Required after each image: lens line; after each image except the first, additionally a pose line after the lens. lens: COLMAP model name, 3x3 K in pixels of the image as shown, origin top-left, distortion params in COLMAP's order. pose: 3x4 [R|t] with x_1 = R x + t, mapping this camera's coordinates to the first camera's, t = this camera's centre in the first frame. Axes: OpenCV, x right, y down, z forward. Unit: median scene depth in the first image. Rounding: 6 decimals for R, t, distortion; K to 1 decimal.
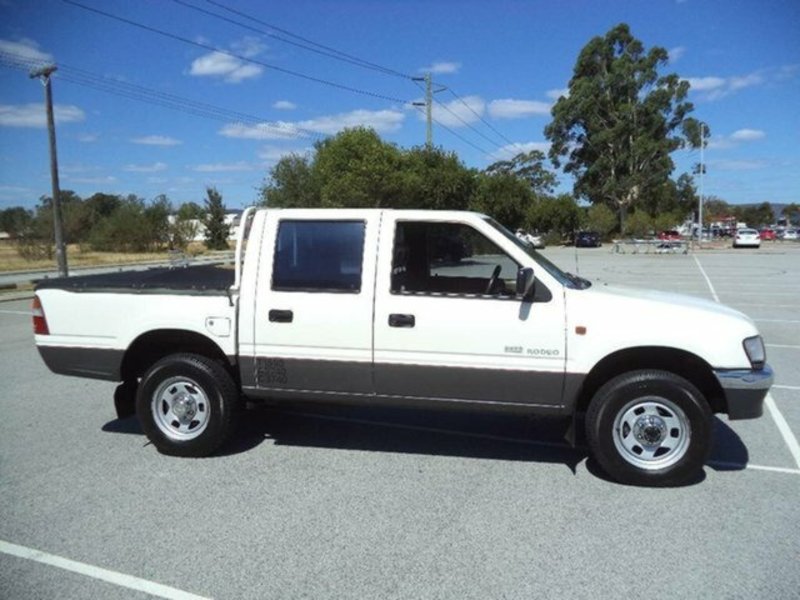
lens RADIAL K [[652.2, 0, 401.5], [0, 652.2, 306.9], [0, 0, 1]] dist [-0.030653, -0.004266]
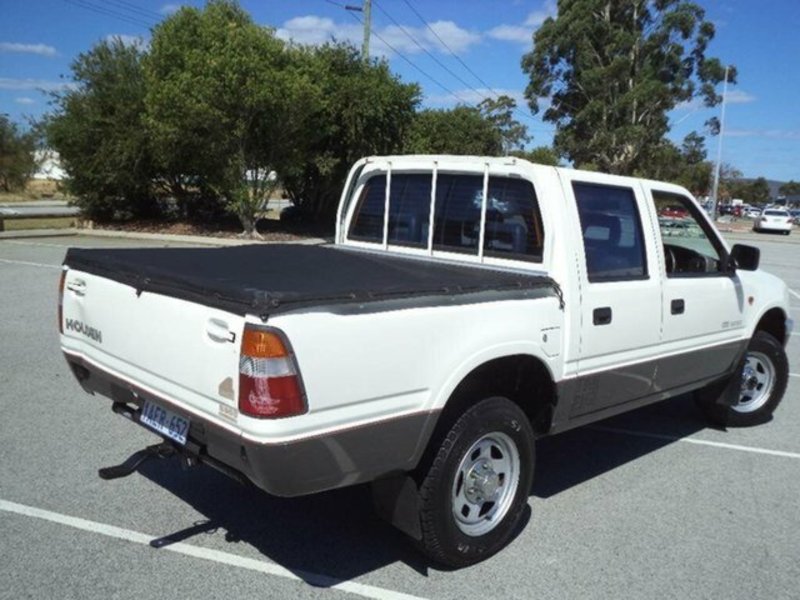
lens RADIAL K [[762.0, 0, 407.6], [0, 762.0, 309.9], [0, 0, 1]] dist [-0.060854, 0.008478]
pose [[0.994584, 0.048751, 0.091790, 0.020145], [-0.052929, 0.997644, 0.043646, -0.013374], [-0.089446, -0.048268, 0.994821, 0.117641]]
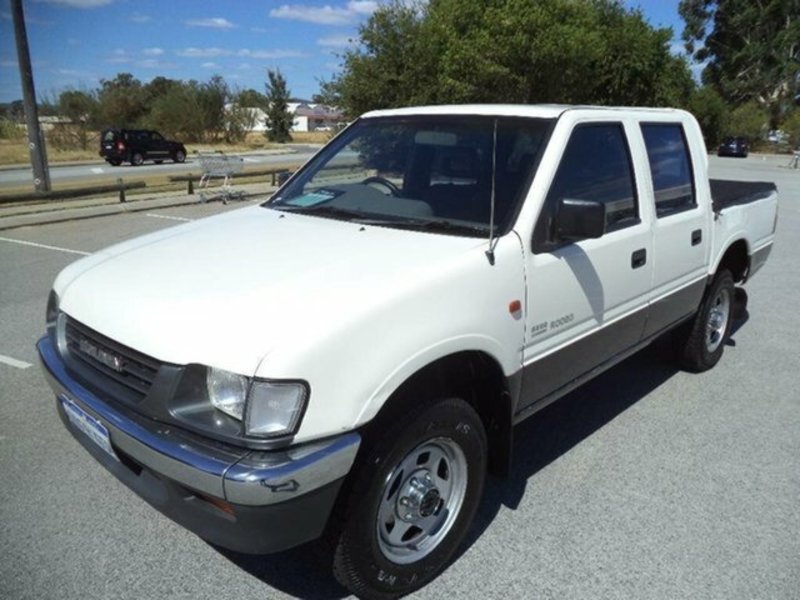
lens RADIAL K [[651.7, 0, 400.0], [0, 651.7, 300.0], [0, 0, 1]] dist [-0.033428, -0.004319]
pose [[0.994841, 0.053645, -0.086103, -0.037097], [-0.040550, 0.988273, 0.147217, -0.014654], [0.092990, -0.142966, 0.985349, 0.131363]]
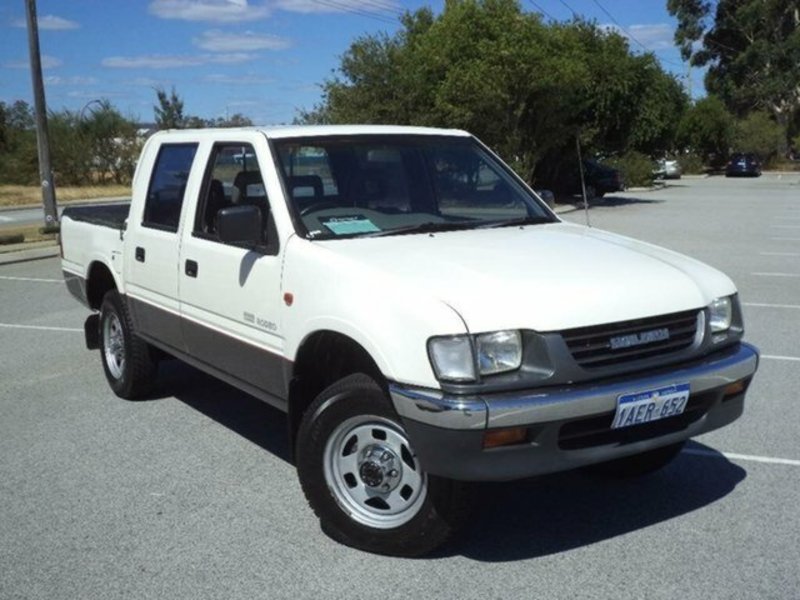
lens RADIAL K [[935.9, 0, 400.0], [0, 935.9, 300.0], [0, 0, 1]] dist [-0.008570, -0.022619]
pose [[0.999994, -0.003576, 0.000159, -0.059628], [0.003568, 0.999266, 0.038131, -0.001678], [-0.000295, -0.038130, 0.999273, 0.024028]]
